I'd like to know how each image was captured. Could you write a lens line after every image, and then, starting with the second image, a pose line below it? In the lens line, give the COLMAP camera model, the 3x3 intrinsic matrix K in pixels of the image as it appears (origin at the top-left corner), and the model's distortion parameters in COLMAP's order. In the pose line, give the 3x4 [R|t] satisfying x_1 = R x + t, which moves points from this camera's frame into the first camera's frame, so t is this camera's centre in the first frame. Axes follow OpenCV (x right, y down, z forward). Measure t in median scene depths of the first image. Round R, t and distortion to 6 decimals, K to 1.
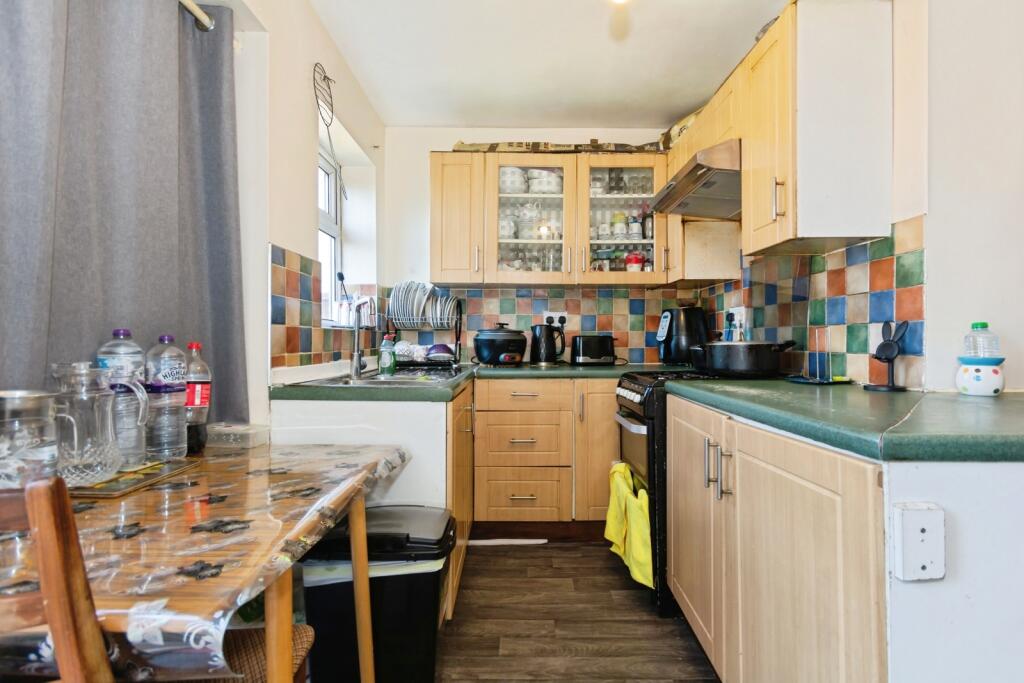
lens RADIAL K [[440.9, 0, 509.8], [0, 440.9, 344.0], [0, 0, 1]] dist [-0.000084, 0.000233]
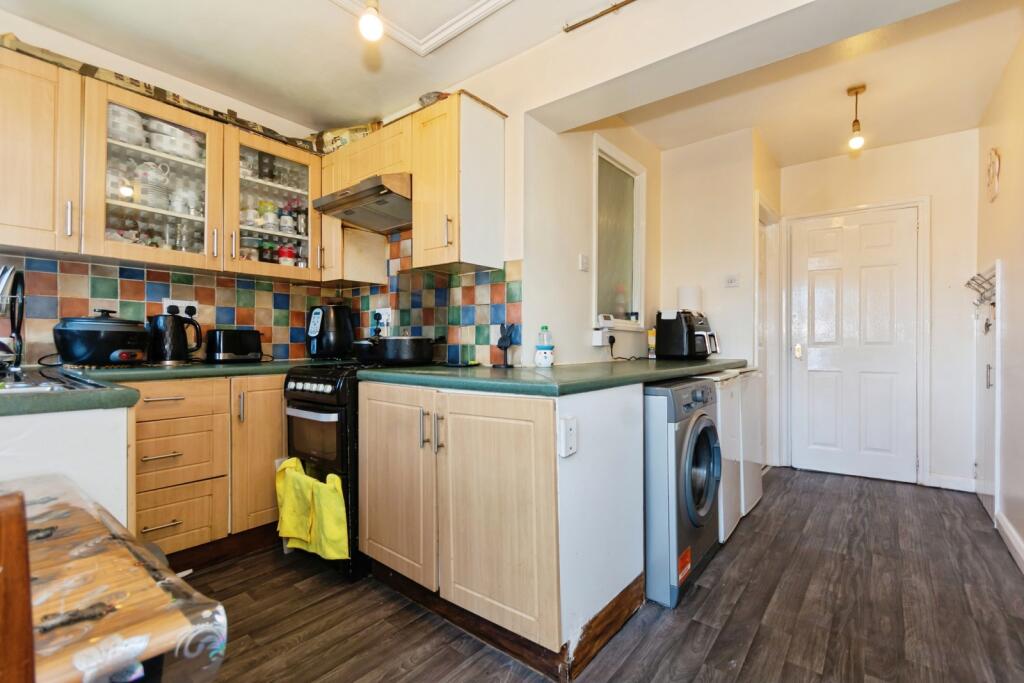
lens RADIAL K [[440.9, 0, 509.8], [0, 440.9, 344.0], [0, 0, 1]] dist [-0.000084, 0.000233]
pose [[0.641563, -0.000635, 0.767070, -0.162711], [-0.001271, 0.999997, 0.001890, 0.008747], [-0.767069, -0.002188, 0.641561, -0.010762]]
